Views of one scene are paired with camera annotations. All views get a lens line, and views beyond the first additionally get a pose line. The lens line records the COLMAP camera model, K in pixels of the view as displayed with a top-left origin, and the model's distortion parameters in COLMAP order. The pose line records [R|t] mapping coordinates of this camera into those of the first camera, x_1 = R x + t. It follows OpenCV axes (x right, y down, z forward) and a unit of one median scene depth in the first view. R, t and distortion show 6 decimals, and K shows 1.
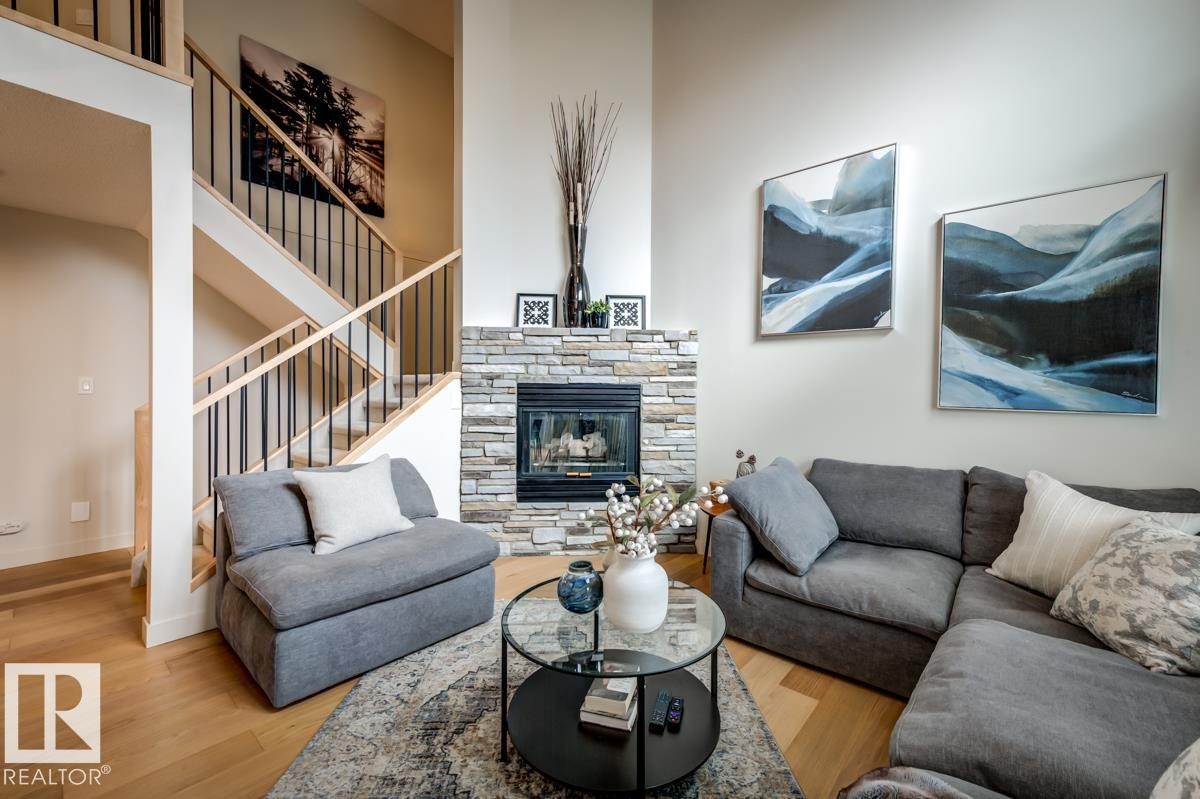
lens RADIAL K [[487.3, 0, 608.7], [0, 487.3, 392.8], [0, 0, 1]] dist [0.015673, -0.000221]
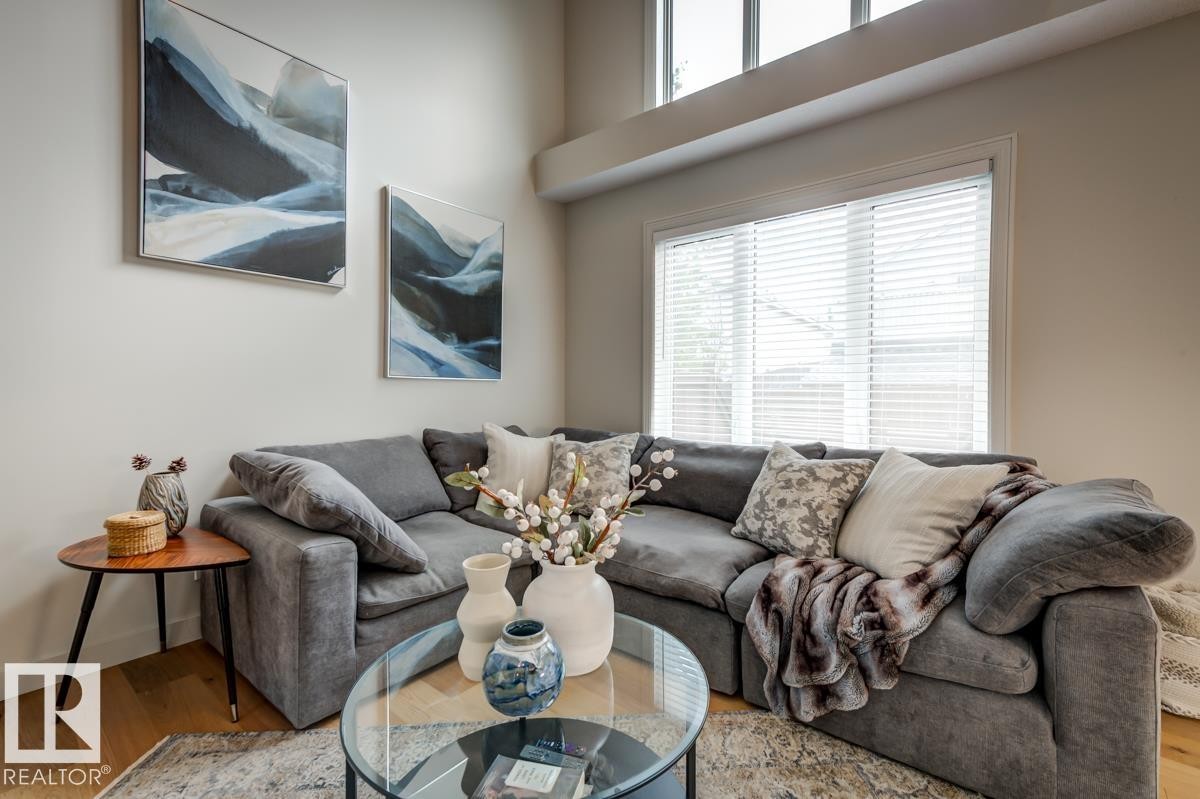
lens RADIAL K [[530.5, 0, 609.5], [0, 530.5, 390.9], [0, 0, 1]] dist [0.016280, -0.000379]
pose [[-0.034171, -0.017763, 0.999258, -0.323907], [-0.000477, 0.999842, 0.017757, 0.029691], [-0.999416, 0.000130, -0.034174, 0.437014]]
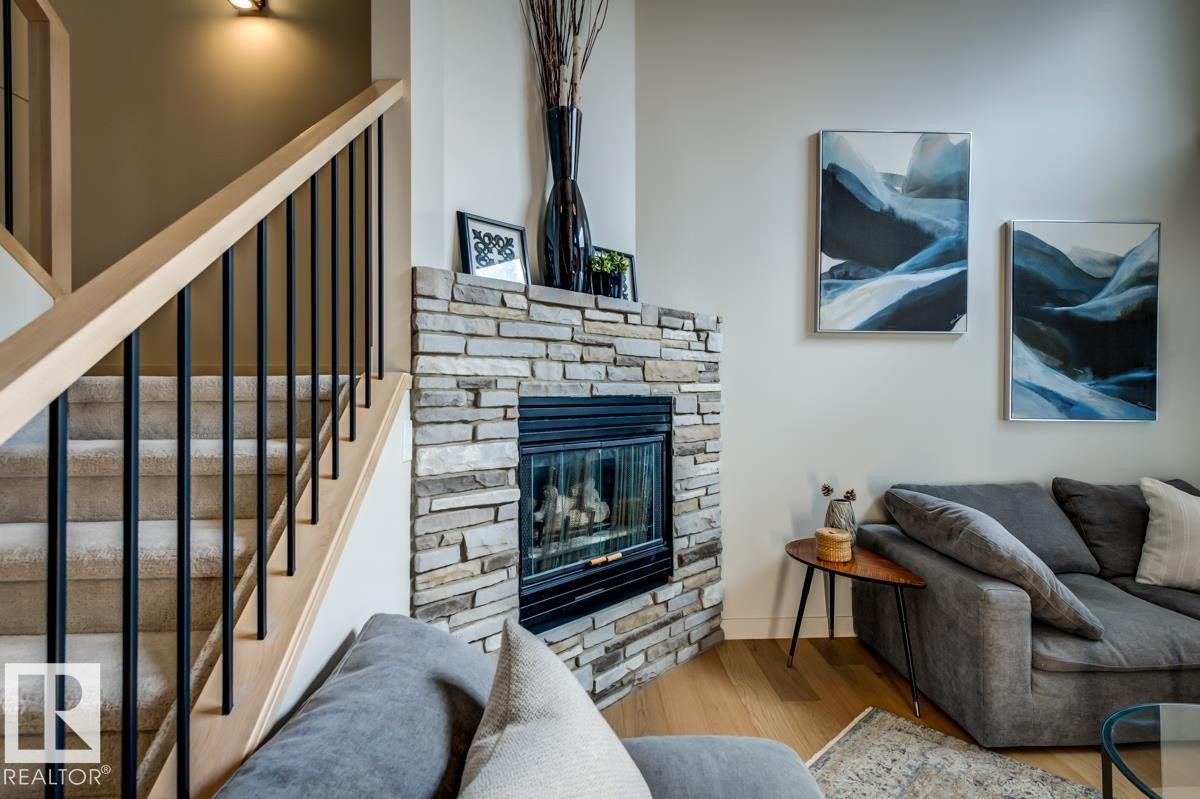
lens RADIAL K [[603.6, 0, 607.4], [0, 603.6, 389.5], [0, 0, 1]] dist [0.014404, -0.000409]
pose [[0.729327, -0.005765, 0.684141, -0.539484], [0.010123, 0.999946, -0.002366, -0.025531], [-0.684091, 0.008651, 0.729346, 0.501227]]
